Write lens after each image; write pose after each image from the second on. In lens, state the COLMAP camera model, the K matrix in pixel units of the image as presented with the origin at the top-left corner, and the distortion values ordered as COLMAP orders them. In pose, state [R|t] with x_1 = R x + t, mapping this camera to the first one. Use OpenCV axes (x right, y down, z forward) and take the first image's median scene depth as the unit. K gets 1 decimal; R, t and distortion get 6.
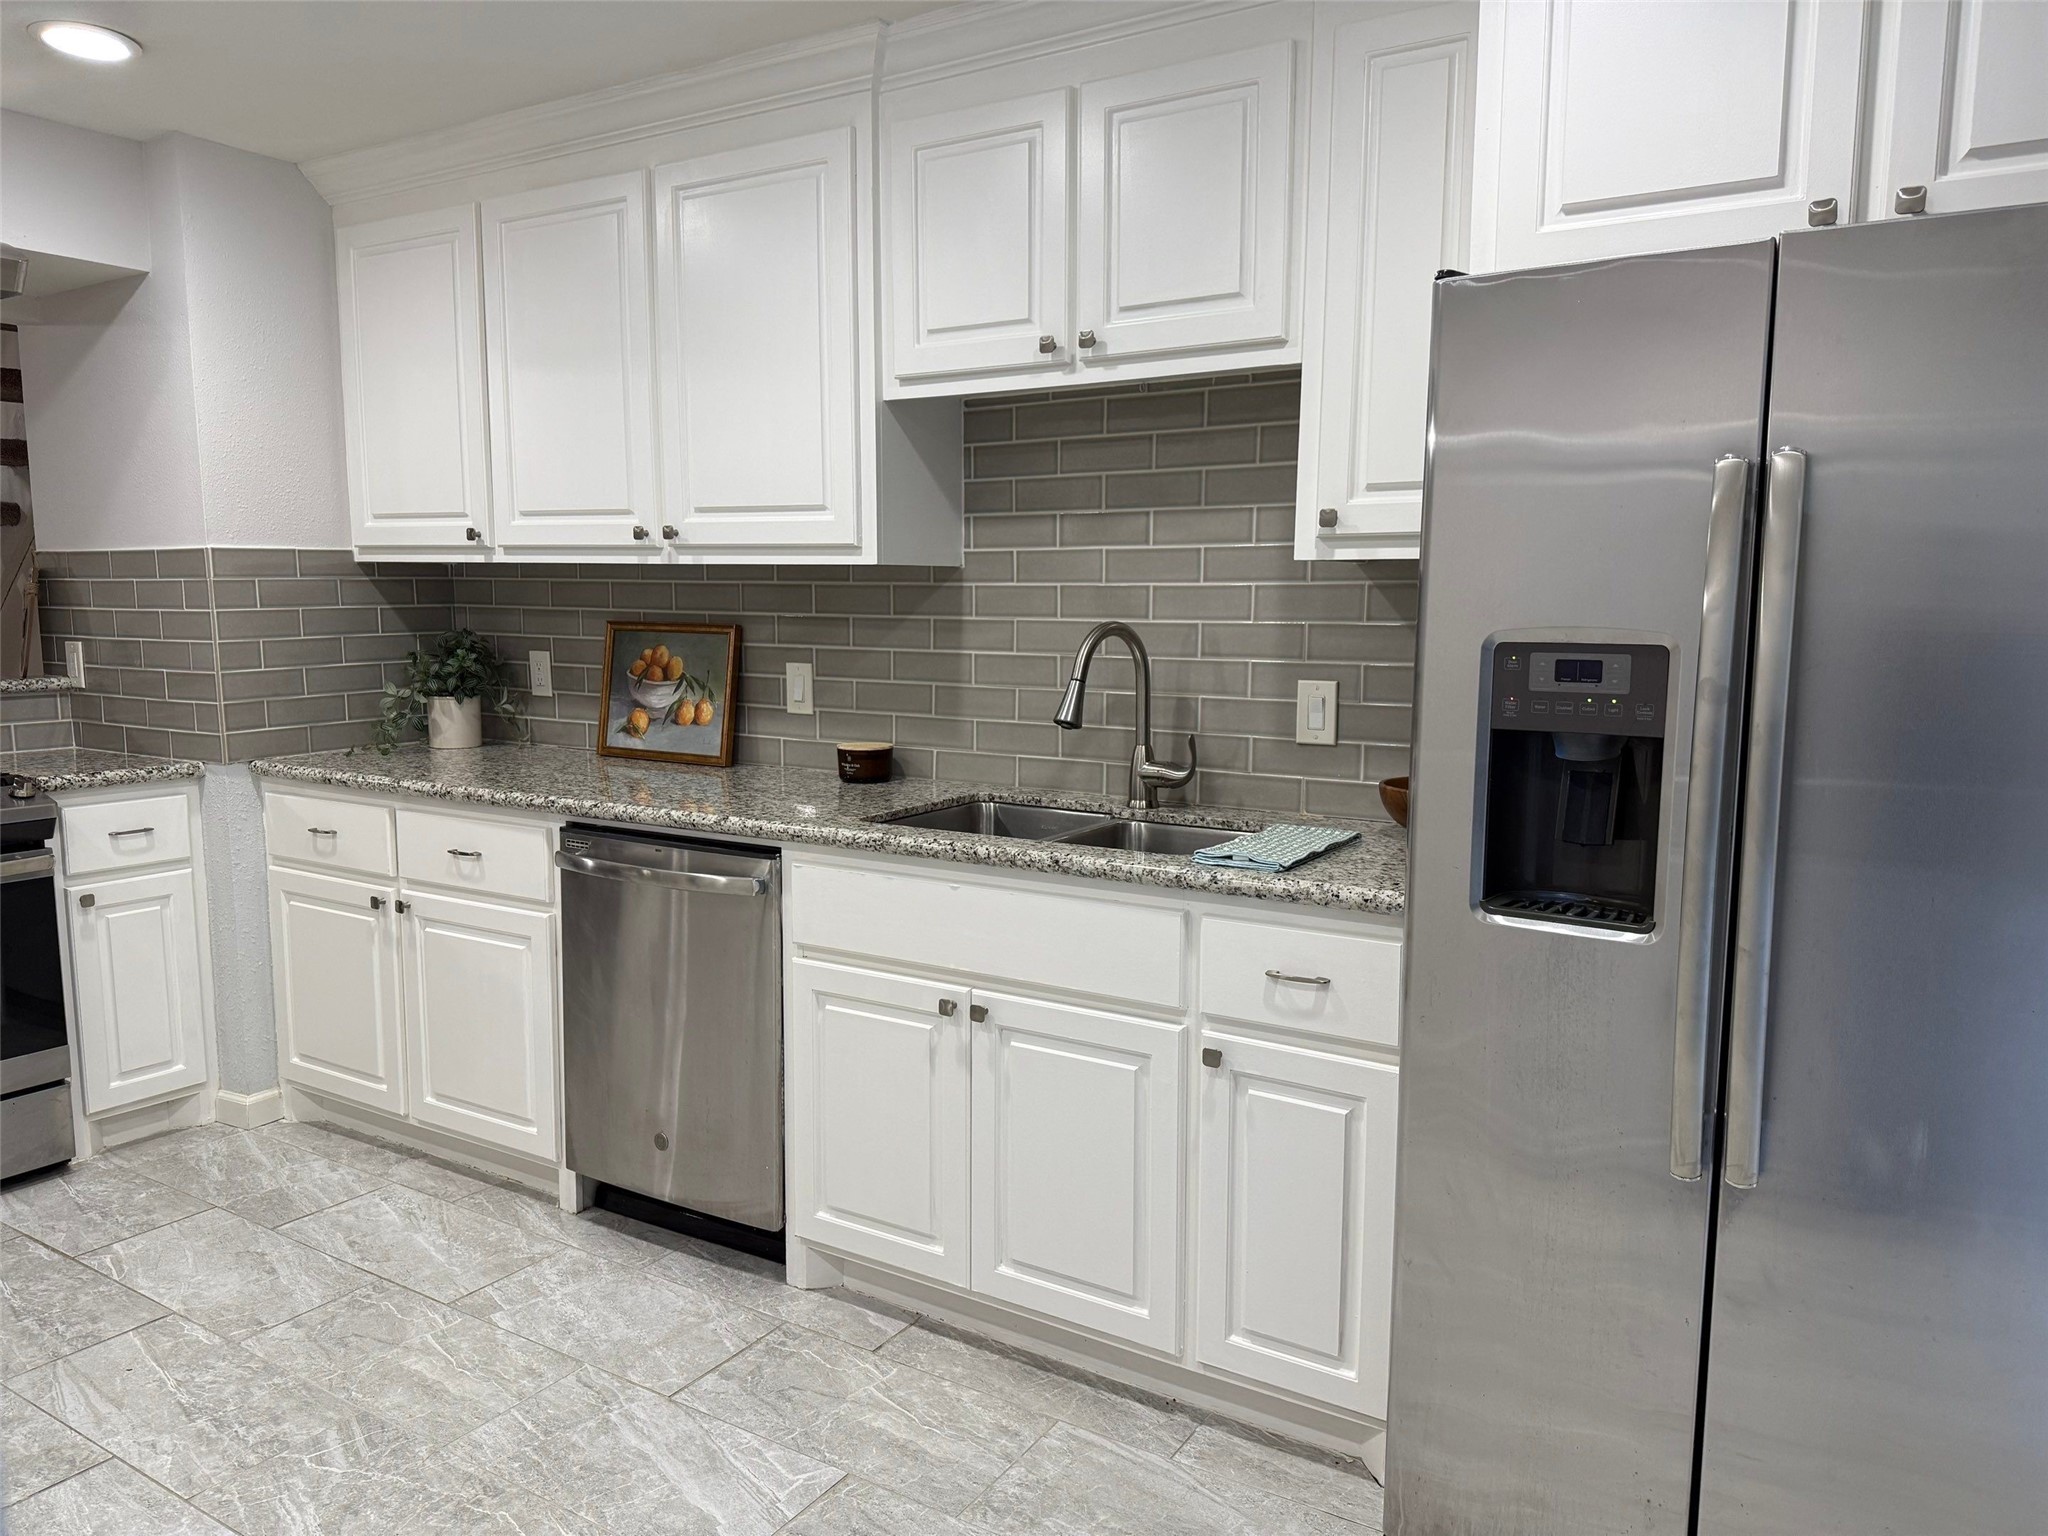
lens RADIAL K [[1432.2, 0, 1023.0], [0, 1432.2, 778.1], [0, 0, 1]] dist [0.185971, -0.371933]
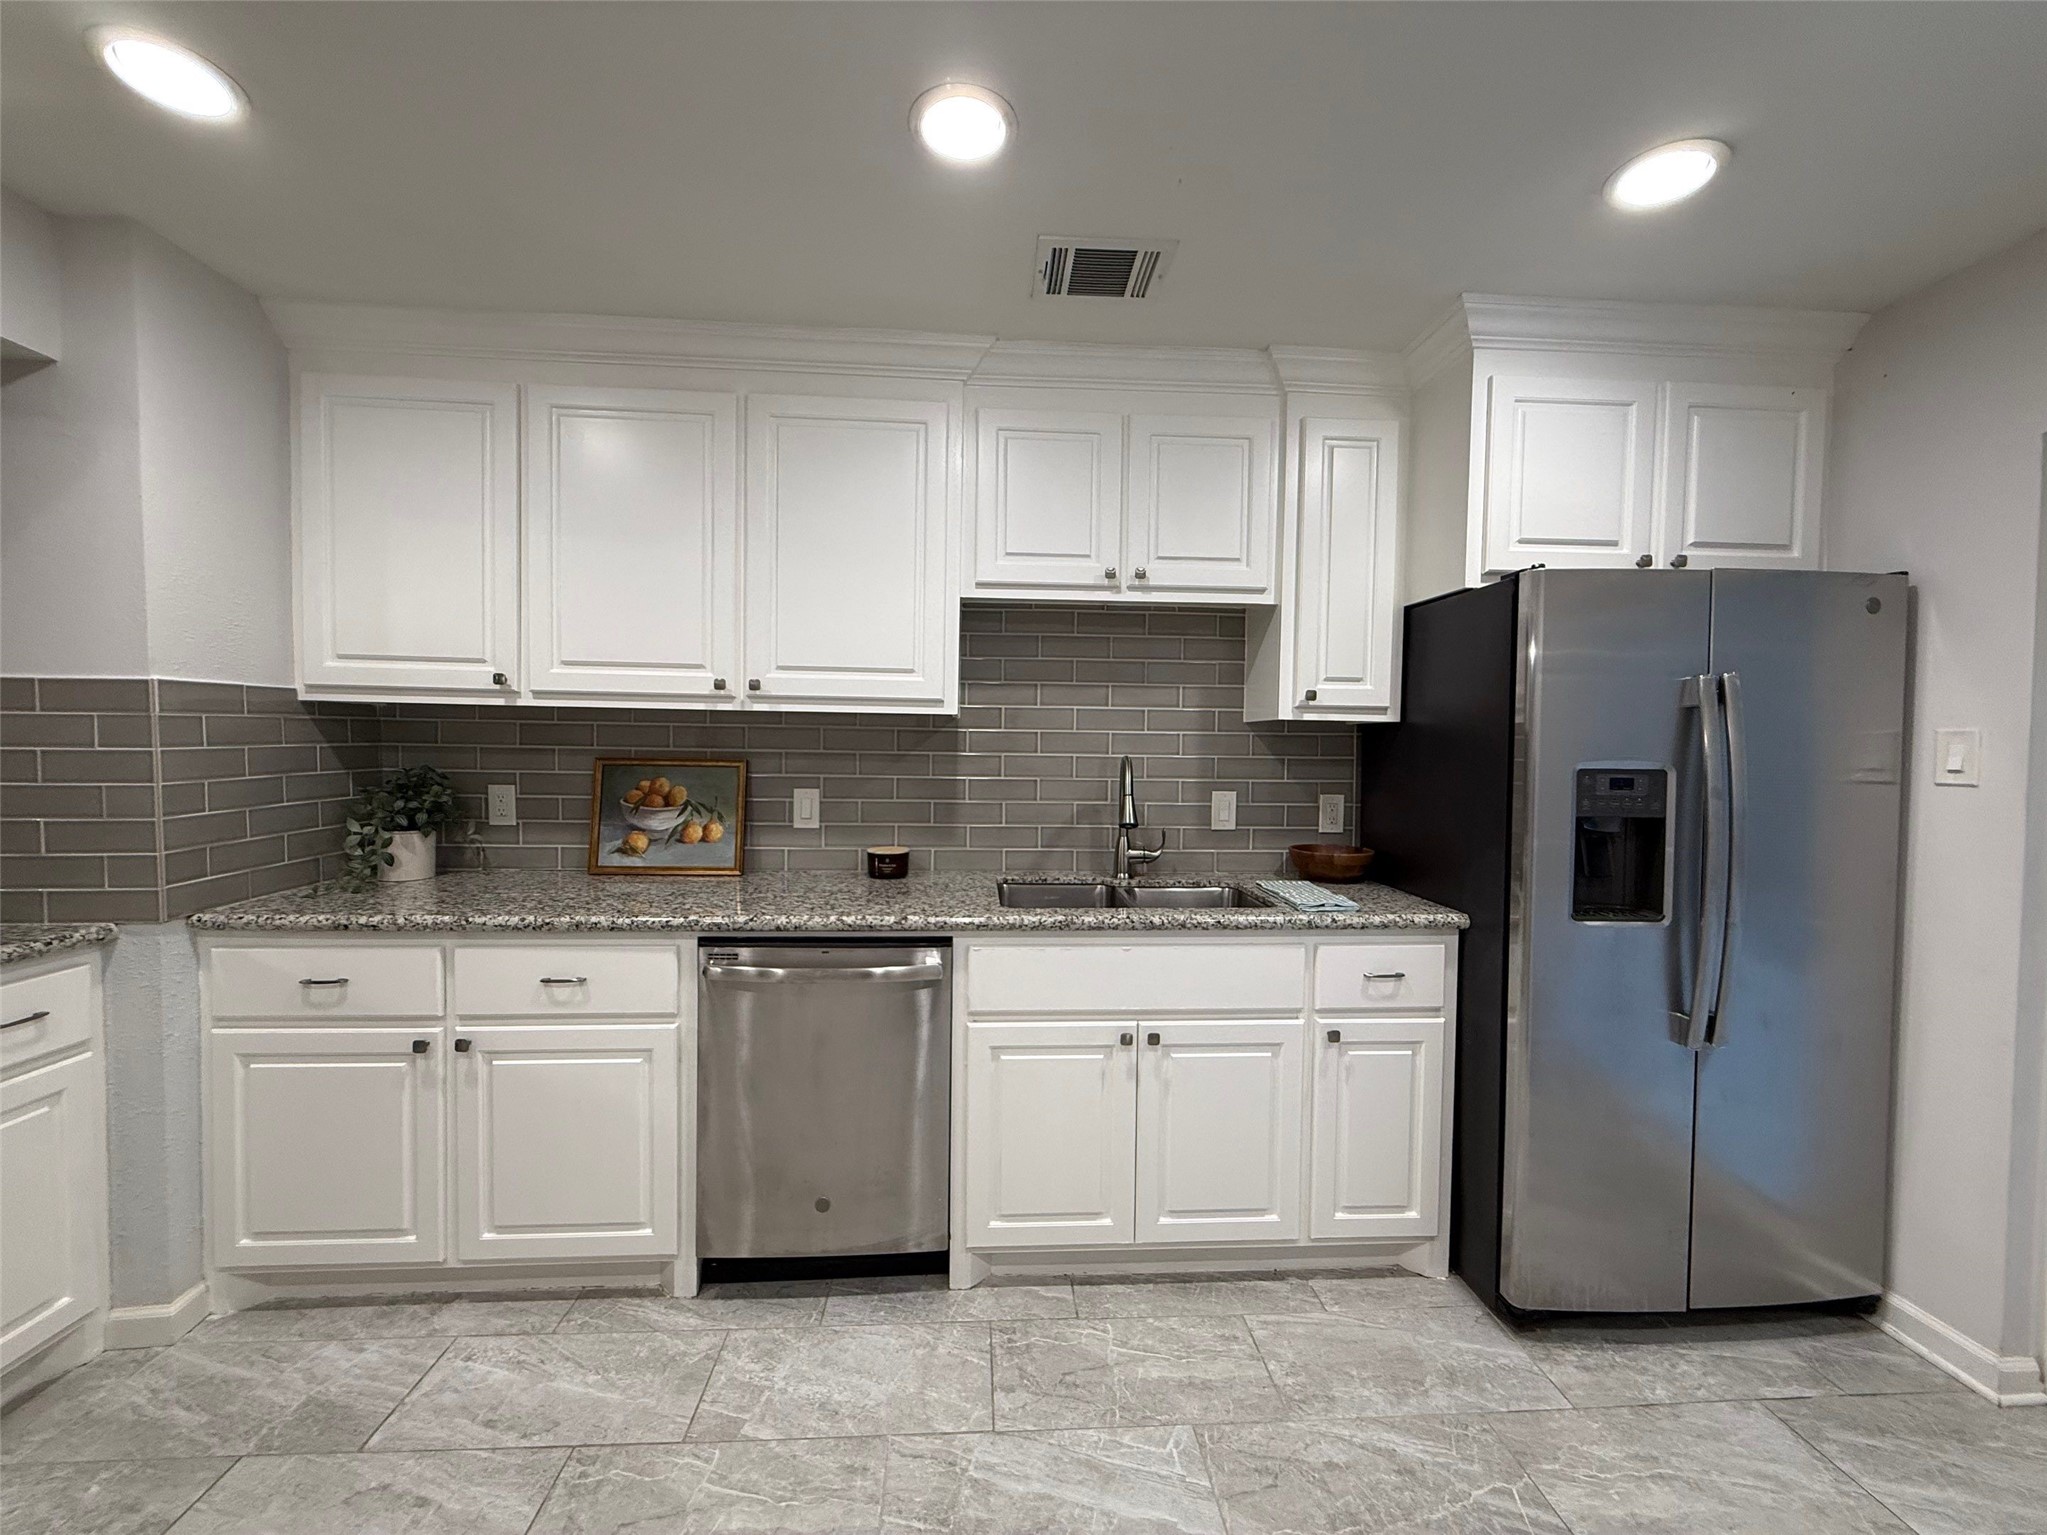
lens RADIAL K [[811.1, 0, 1028.9], [0, 811.1, 770.8], [0, 0, 1]] dist [0.002212, -0.000107]
pose [[0.809983, -0.013316, 0.586302, -0.488130], [0.064629, 0.995680, -0.066672, -0.040764], [-0.582881, 0.091895, 0.807345, 0.351375]]
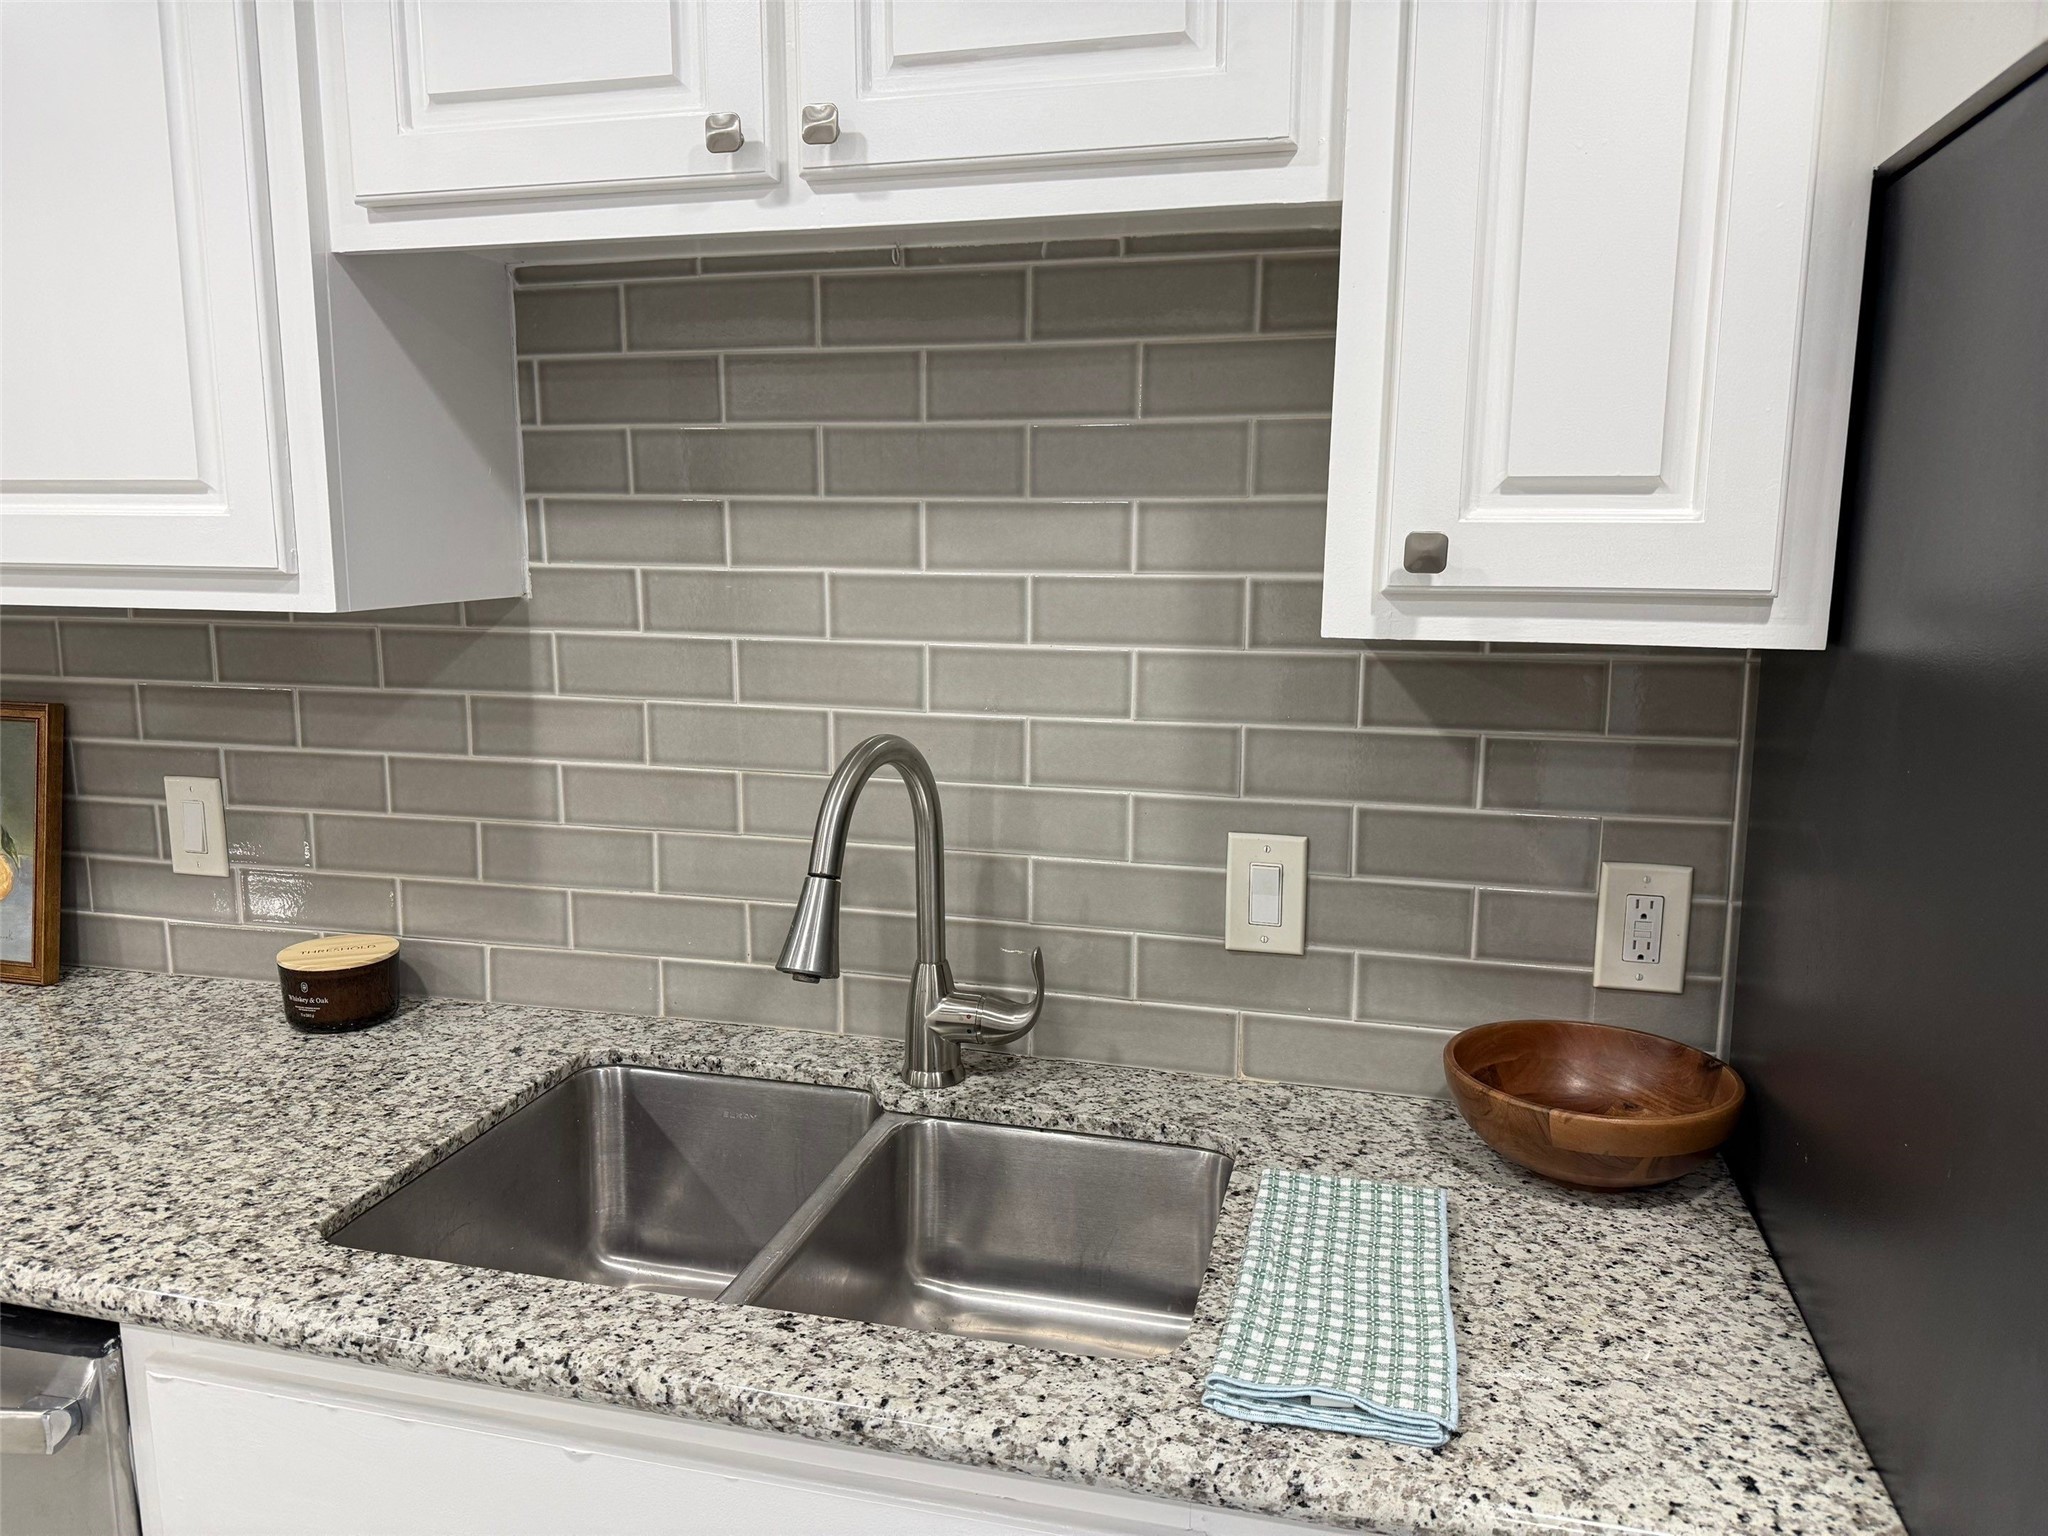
lens RADIAL K [[1432.2, 0, 1023.0], [0, 1432.2, 778.1], [0, 0, 1]] dist [0.185971, -0.371933]
pose [[0.952609, -0.051931, 0.299730, -0.035725], [0.038692, 0.998002, 0.049941, -0.110215], [-0.301725, -0.035977, 0.952716, 0.489015]]
